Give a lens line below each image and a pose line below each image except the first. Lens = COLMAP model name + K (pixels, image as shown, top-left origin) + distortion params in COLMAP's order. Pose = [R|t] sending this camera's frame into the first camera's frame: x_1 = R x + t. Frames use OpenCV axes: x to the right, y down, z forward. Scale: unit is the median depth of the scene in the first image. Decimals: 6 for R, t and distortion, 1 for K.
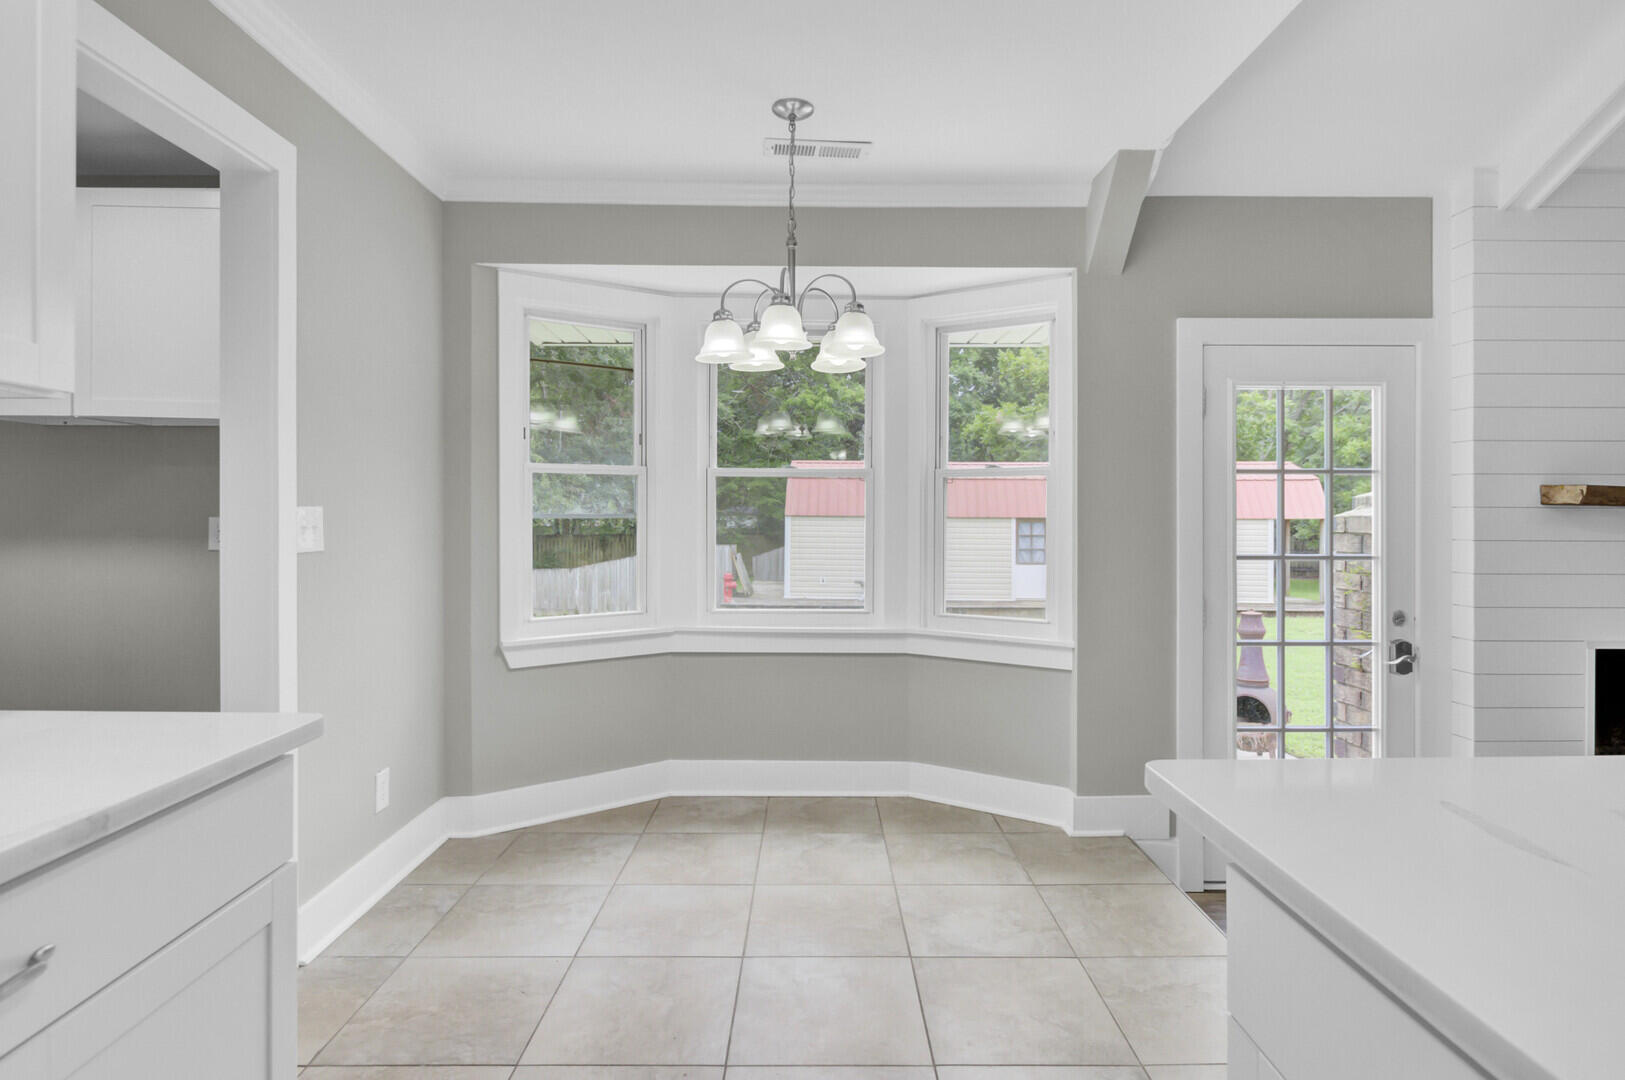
lens RADIAL K [[860.7, 0, 820.8], [0, 860.7, 521.7], [0, 0, 1]] dist [-0.013589, -0.000516]
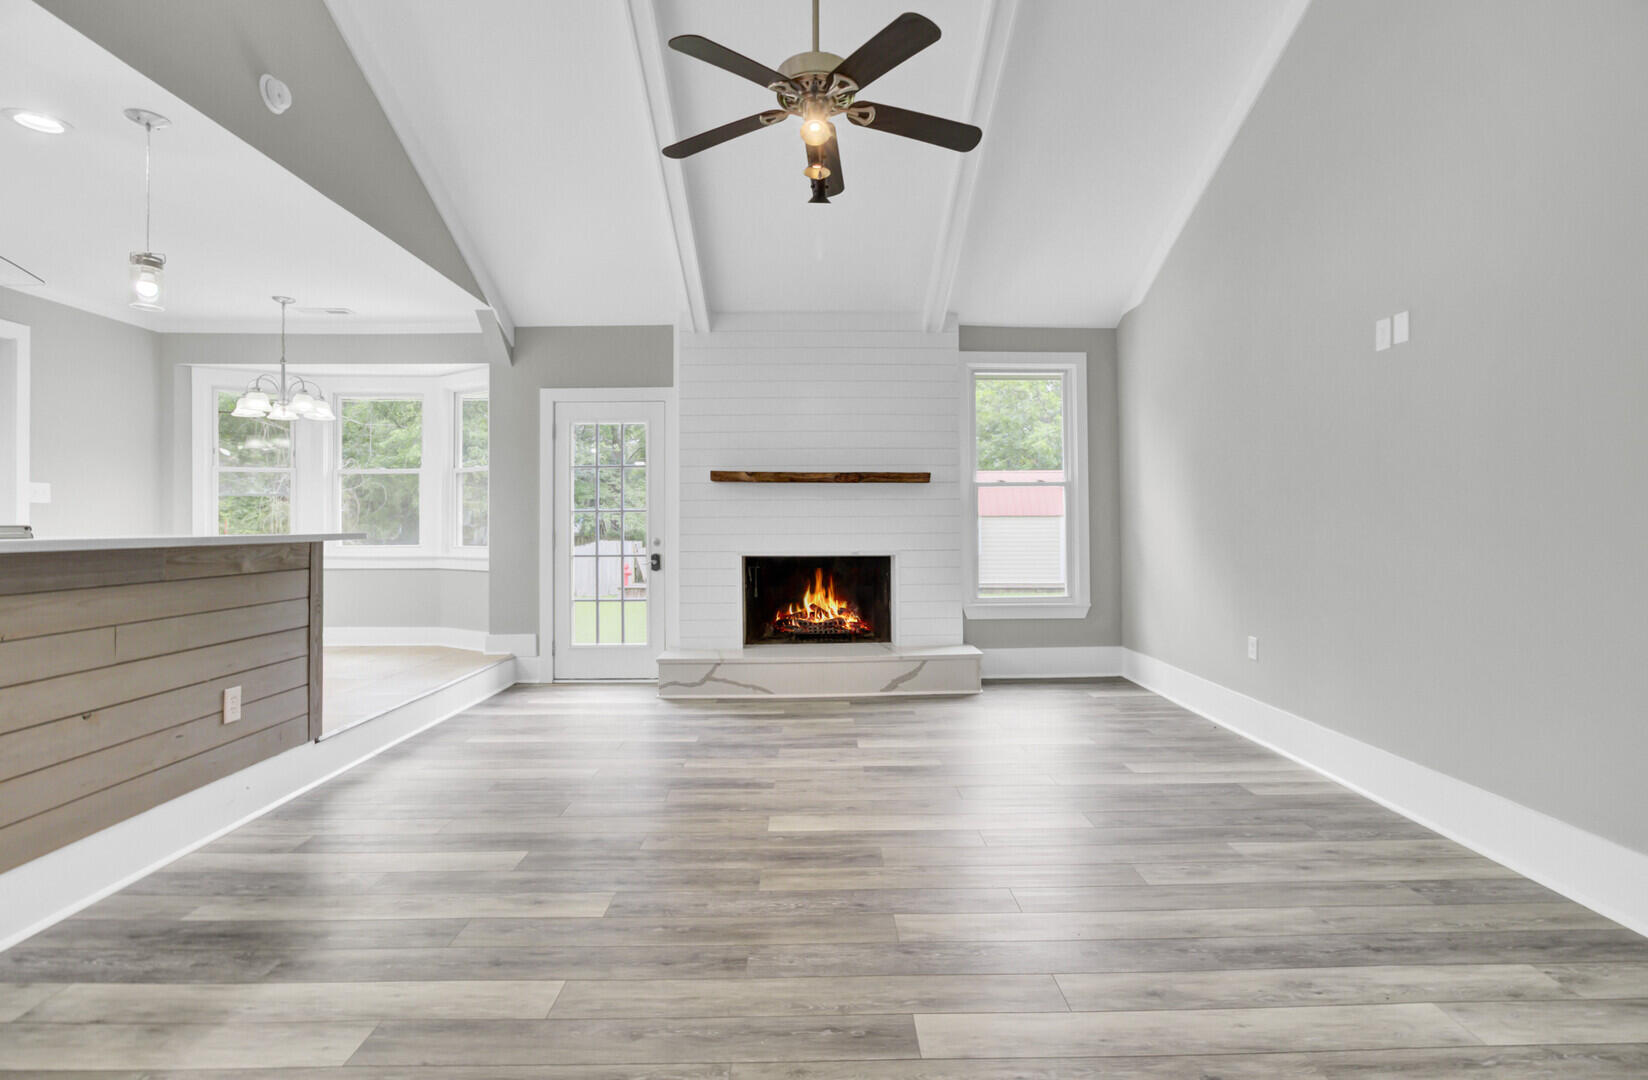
lens RADIAL K [[760.6, 0, 827.5], [0, 760.6, 520.6], [0, 0, 1]] dist [-0.001442, 0.000218]
pose [[0.999951, -0.008750, -0.004627, 1.080706], [0.008693, 0.999887, -0.012228, 0.089464], [0.004733, 0.012187, 0.999915, -0.723175]]
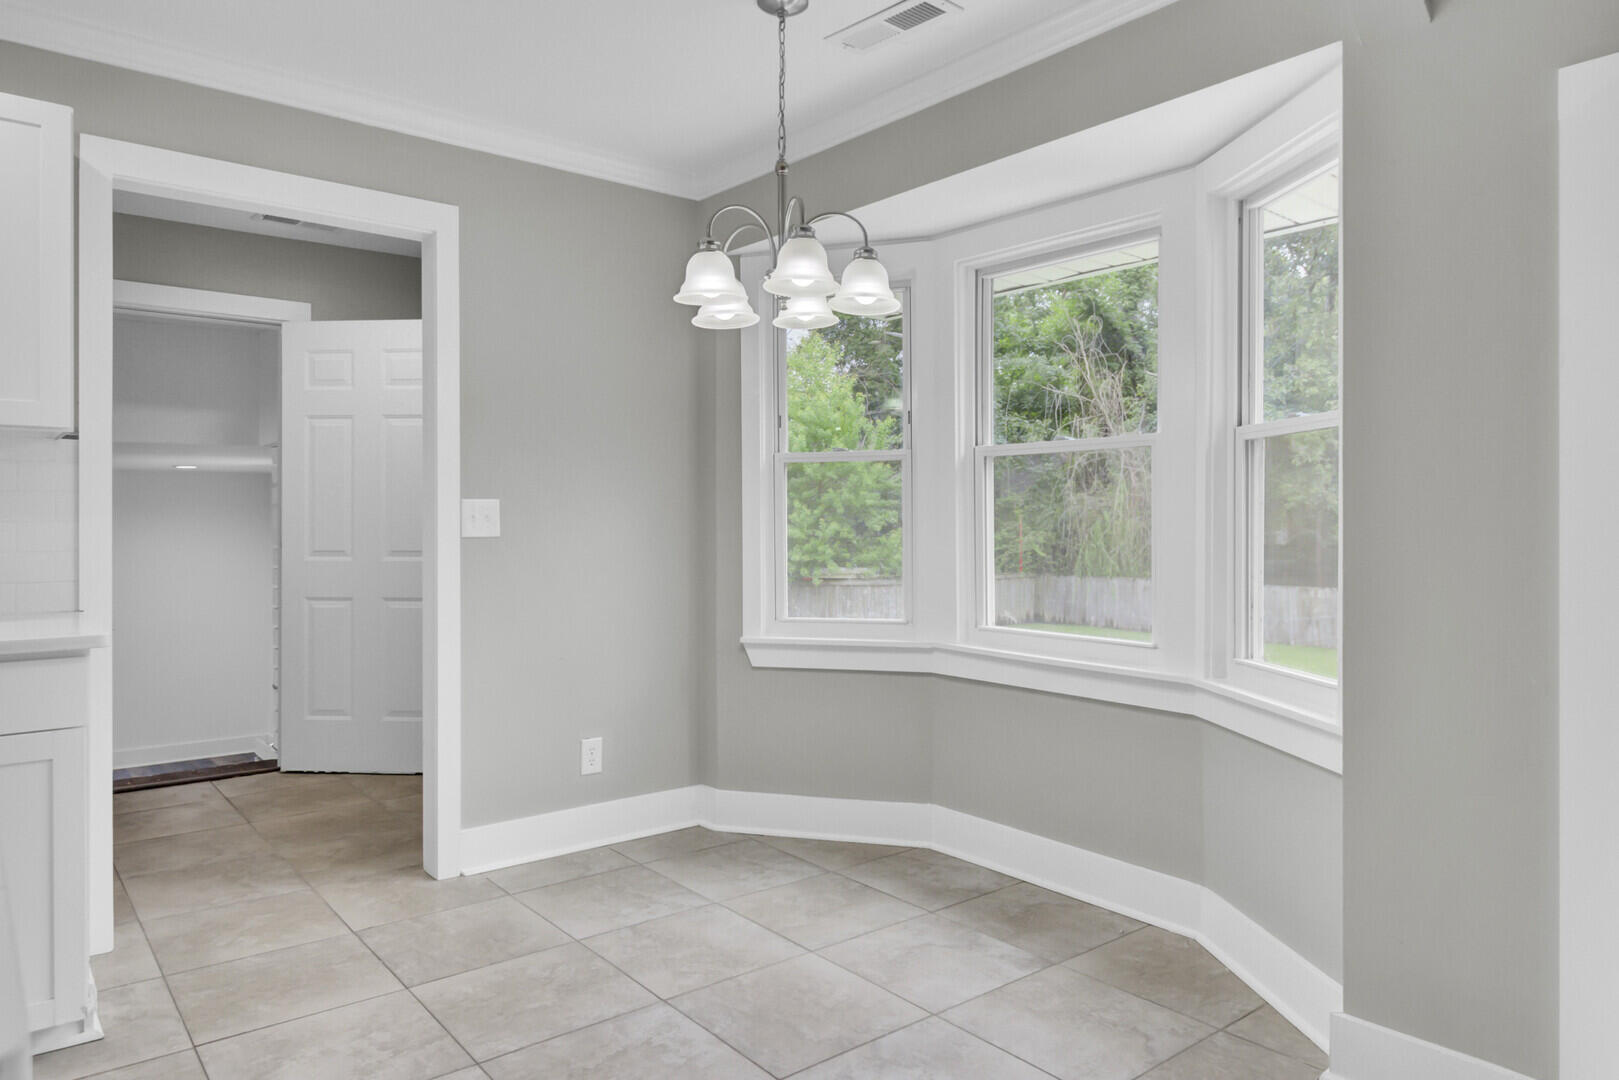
lens RADIAL K [[1053.7, 0, 808.1], [0, 1053.7, 524.6], [0, 0, 1]] dist [-0.007196, -0.000432]
pose [[0.613317, 0.001232, -0.789836, 0.625694], [-0.003173, 0.999995, -0.000904, 0.012696], [0.789830, 0.003061, 0.613318, 0.329489]]
